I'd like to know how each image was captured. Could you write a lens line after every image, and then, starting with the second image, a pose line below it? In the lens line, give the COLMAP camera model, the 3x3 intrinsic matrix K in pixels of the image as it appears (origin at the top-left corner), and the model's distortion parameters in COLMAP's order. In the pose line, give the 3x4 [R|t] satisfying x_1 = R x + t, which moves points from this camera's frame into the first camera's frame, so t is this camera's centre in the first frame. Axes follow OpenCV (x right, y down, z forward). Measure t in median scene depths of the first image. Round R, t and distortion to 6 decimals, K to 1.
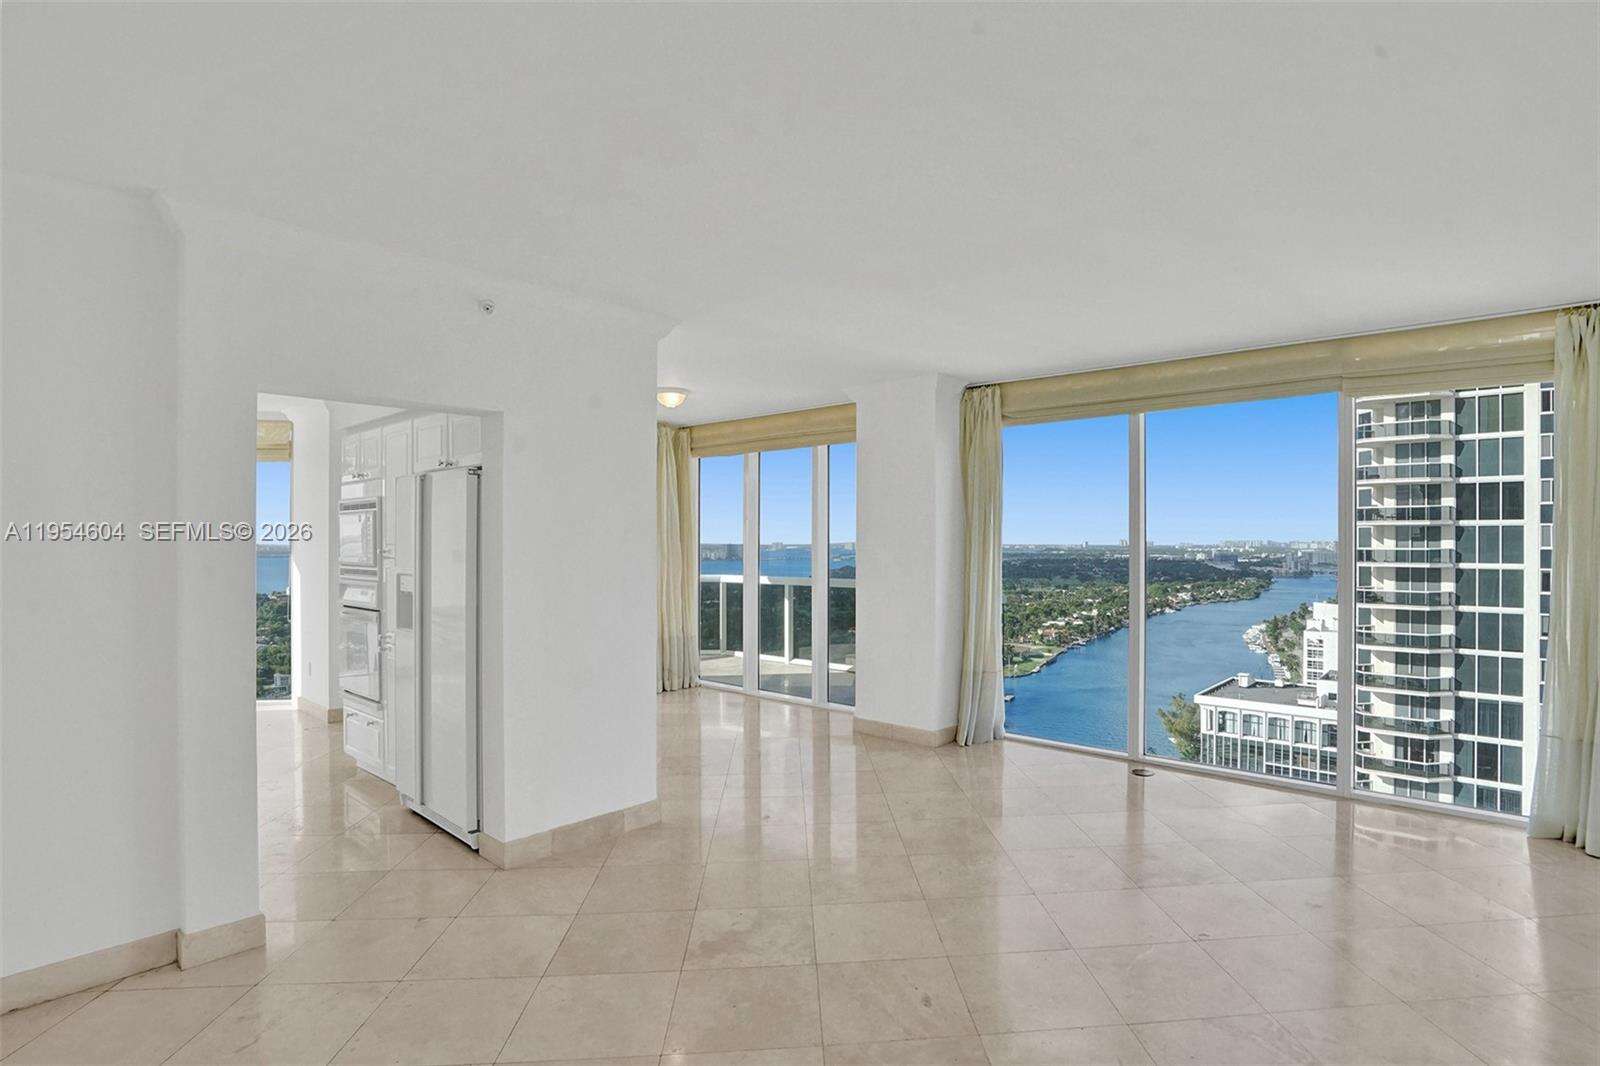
lens RADIAL K [[767.7, 0, 798.4], [0, 767.7, 542.1], [0, 0, 1]] dist [-0.003646, 0.000123]
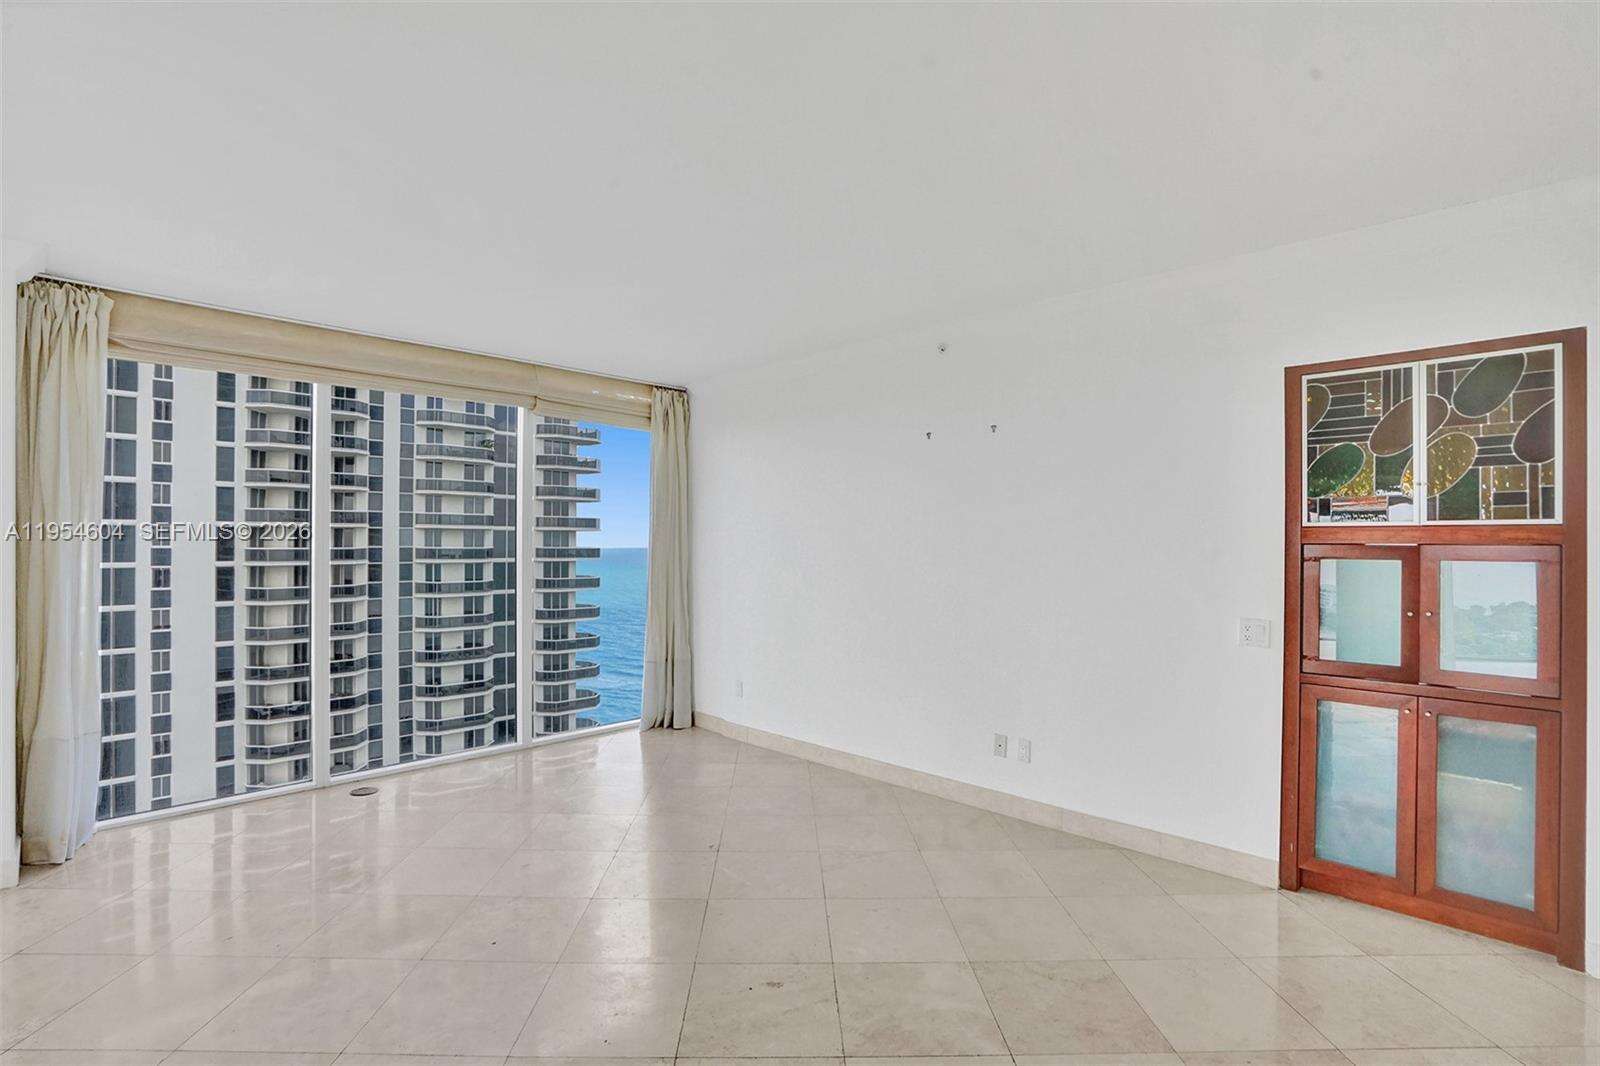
lens RADIAL K [[767.7, 0, 793.8], [0, 767.7, 542.3], [0, 0, 1]] dist [-0.003646, 0.000123]
pose [[0.099340, 0.001176, 0.995053, -0.378268], [-0.002813, 0.999996, -0.000901, 0.008914], [-0.995050, -0.002710, 0.099342, 0.399071]]
